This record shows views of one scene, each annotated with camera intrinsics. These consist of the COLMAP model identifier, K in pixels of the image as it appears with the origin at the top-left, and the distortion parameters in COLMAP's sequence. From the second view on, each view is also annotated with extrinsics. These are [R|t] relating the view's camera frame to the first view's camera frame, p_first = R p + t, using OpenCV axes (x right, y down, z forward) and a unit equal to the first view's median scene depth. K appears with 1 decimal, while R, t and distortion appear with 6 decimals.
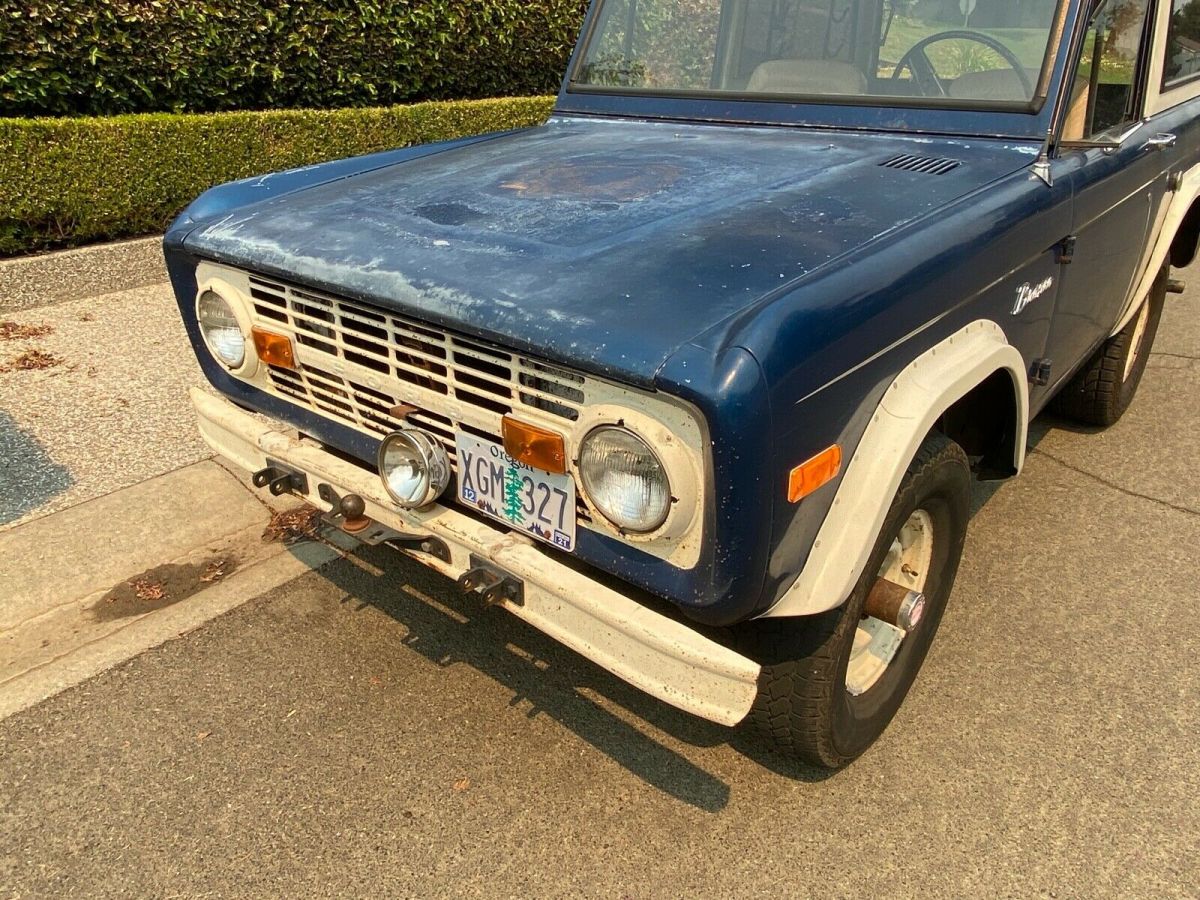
lens RADIAL K [[875.9, 0, 604.0], [0, 875.9, 452.8], [0, 0, 1]] dist [0.042392, -0.034843]
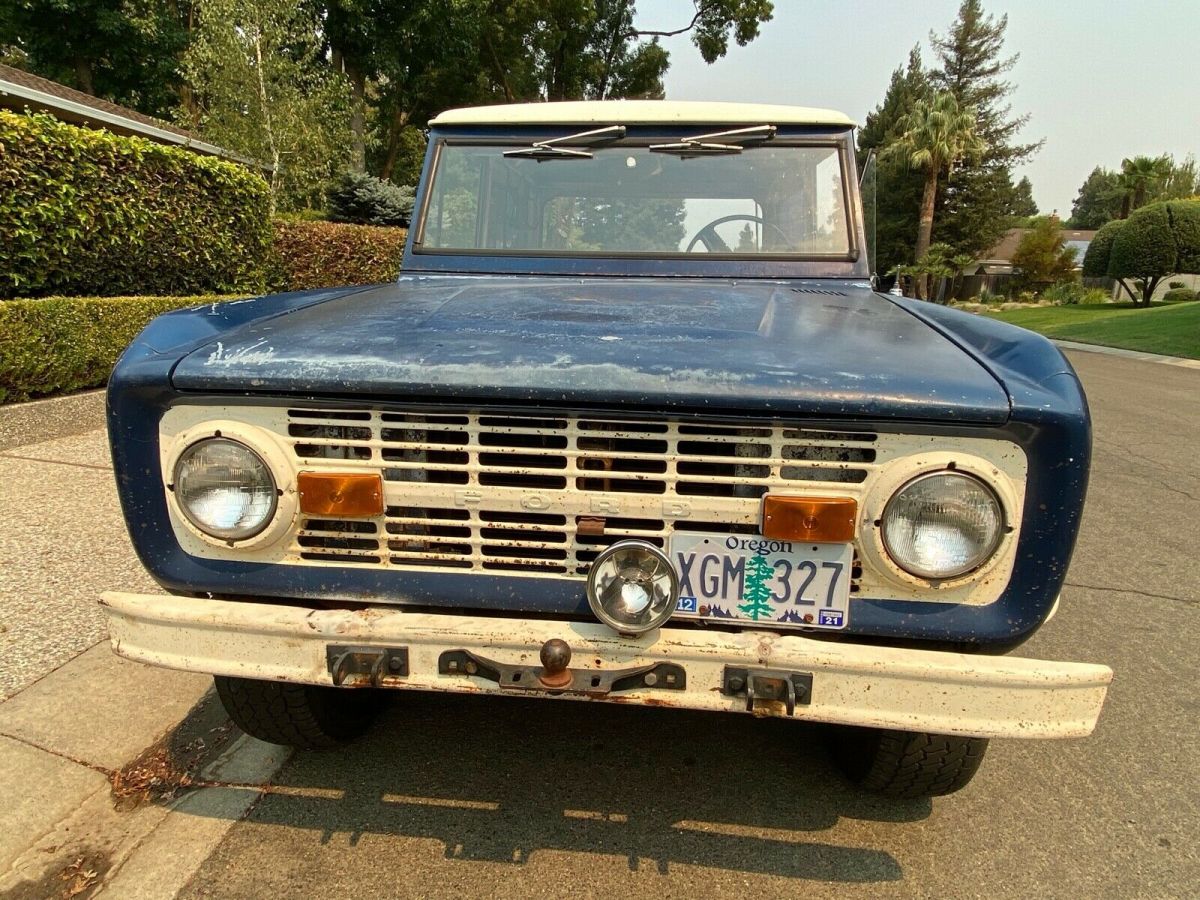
lens RADIAL K [[757.9, 0, 597.2], [0, 757.9, 445.8], [0, 0, 1]] dist [0.027035, -0.026344]
pose [[0.829003, -0.095529, 0.551024, -0.603375], [0.218760, 0.962185, -0.162308, -0.001740], [-0.514682, 0.255096, 0.818552, 0.352821]]
